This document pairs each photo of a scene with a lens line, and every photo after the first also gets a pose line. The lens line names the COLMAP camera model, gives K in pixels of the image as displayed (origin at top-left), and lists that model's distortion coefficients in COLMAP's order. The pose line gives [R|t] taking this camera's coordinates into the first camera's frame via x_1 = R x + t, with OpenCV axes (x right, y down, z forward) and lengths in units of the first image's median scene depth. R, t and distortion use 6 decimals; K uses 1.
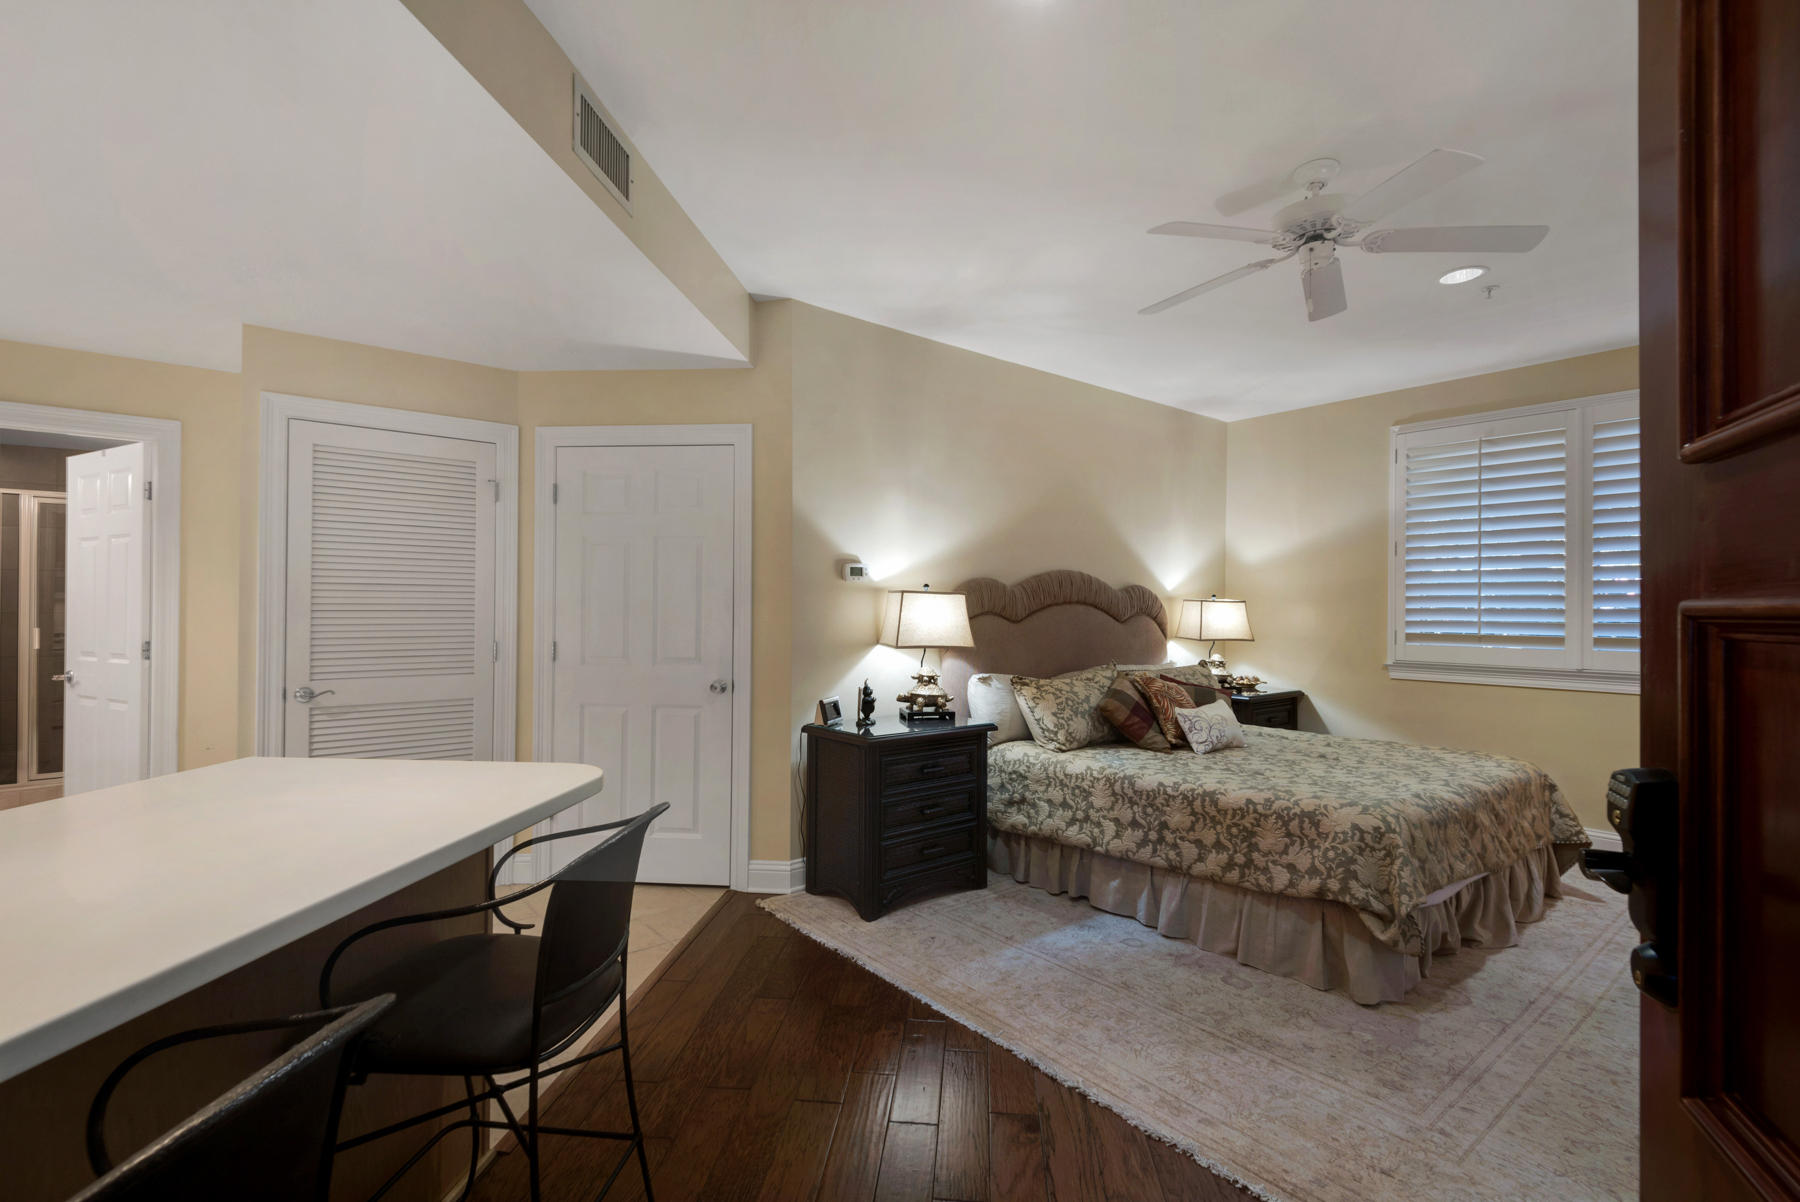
lens RADIAL K [[813.4, 0, 903.7], [0, 813.4, 637.6], [0, 0, 1]] dist [0.015875, -0.003951]
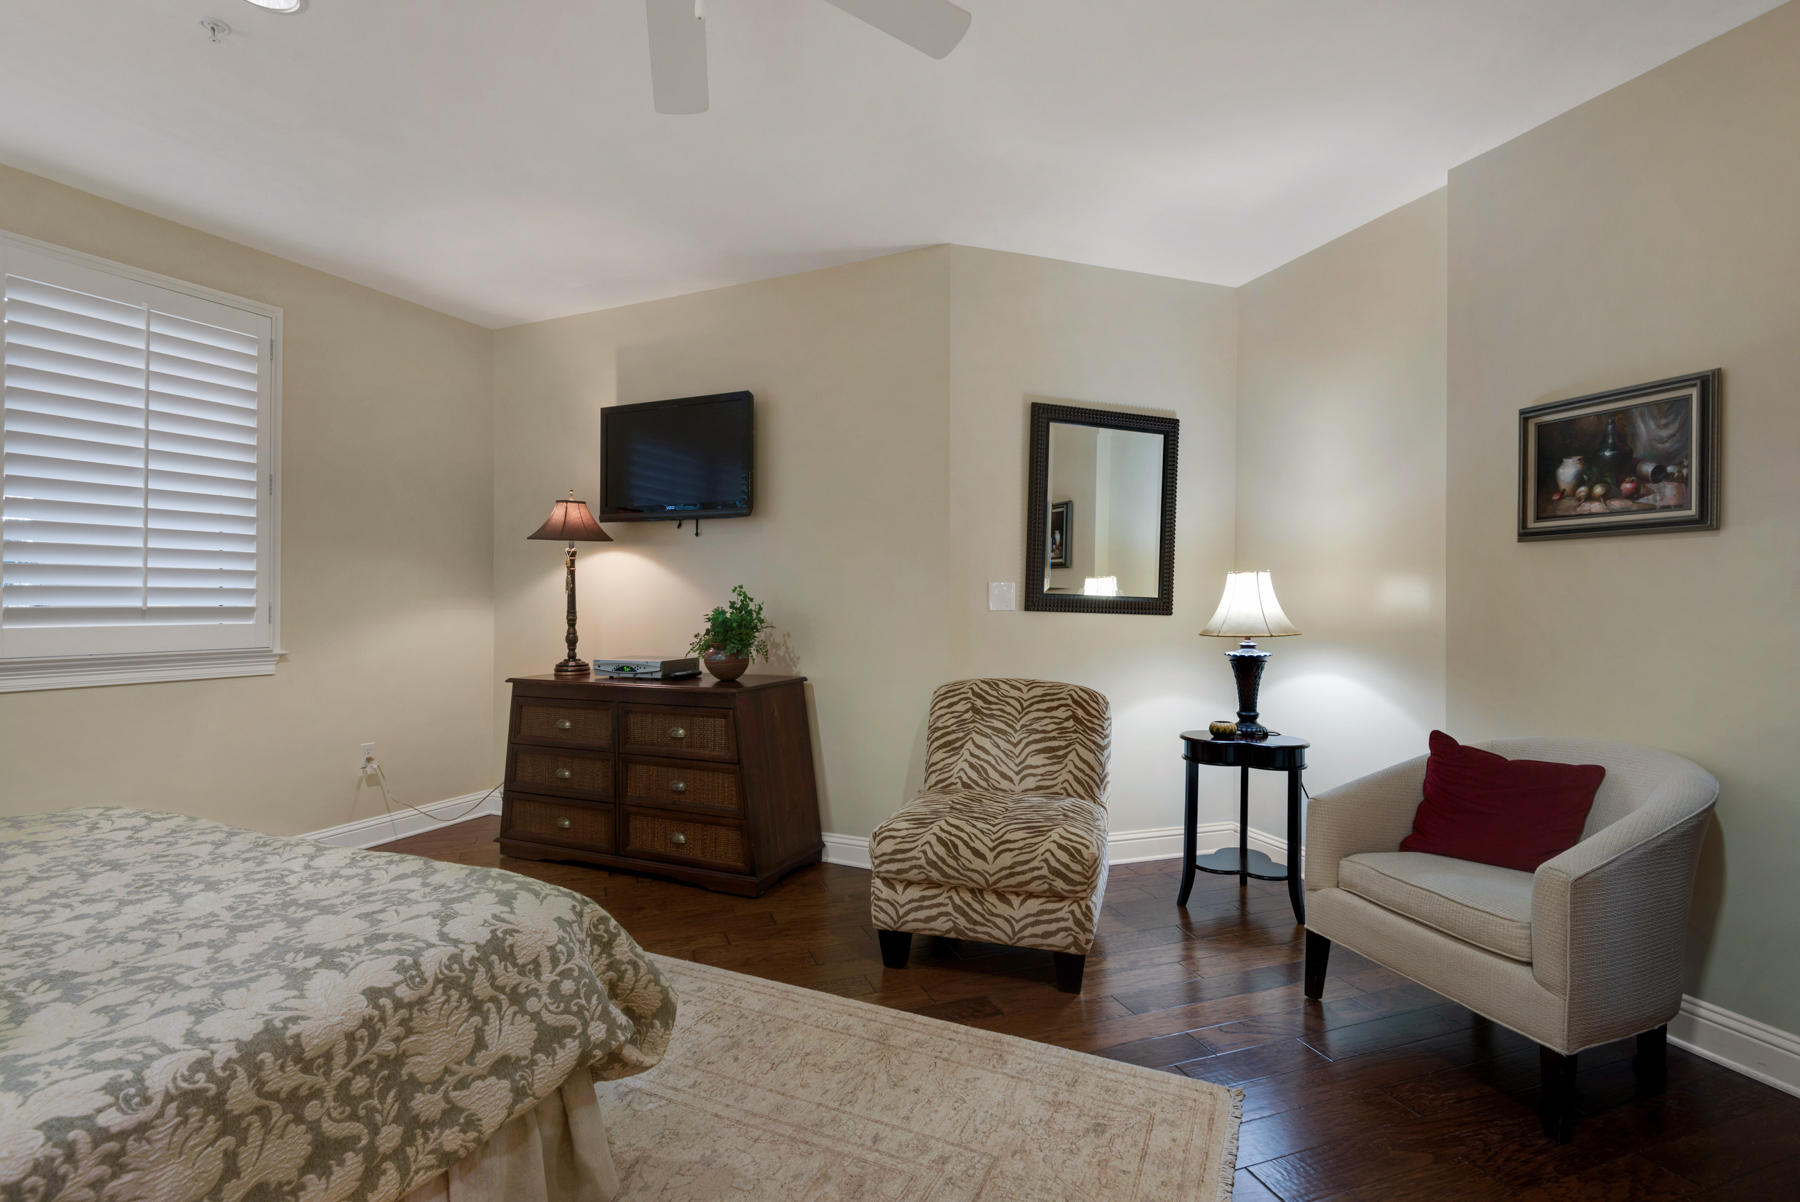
lens RADIAL K [[851.6, 0, 899.5], [0, 851.6, 590.9], [0, 0, 1]] dist [-0.009935, -0.001601]
pose [[-0.433551, 0.001350, 0.901128, -0.069184], [0.025053, 0.999630, 0.010556, -0.002577], [-0.900781, 0.027152, -0.433424, 0.776829]]
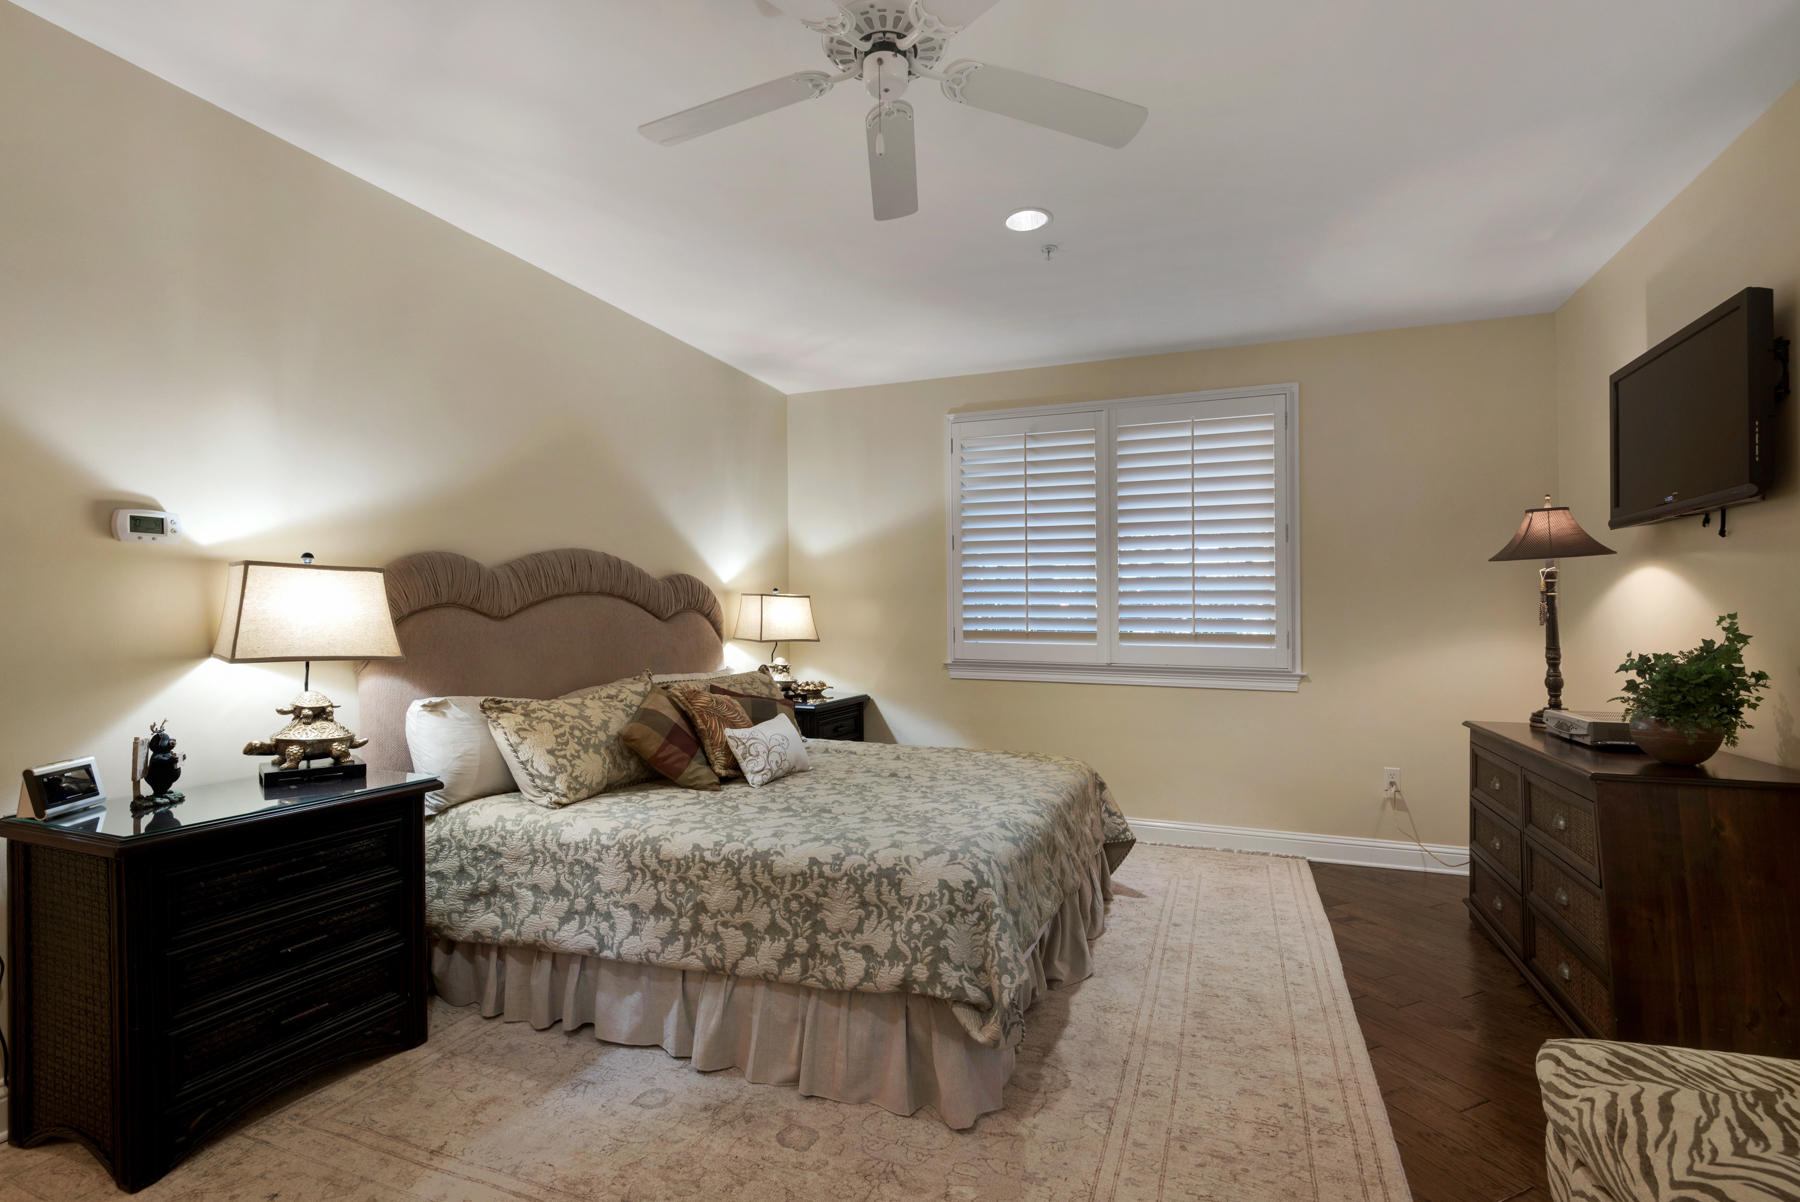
lens RADIAL K [[813.4, 0, 911.5], [0, 813.4, 622.8], [0, 0, 1]] dist [0.015875, -0.003951]
pose [[0.870018, -0.005231, 0.492992, 0.120338], [0.017440, 0.999644, -0.020169, 0.005113], [-0.492711, 0.026145, 0.869800, 0.269567]]
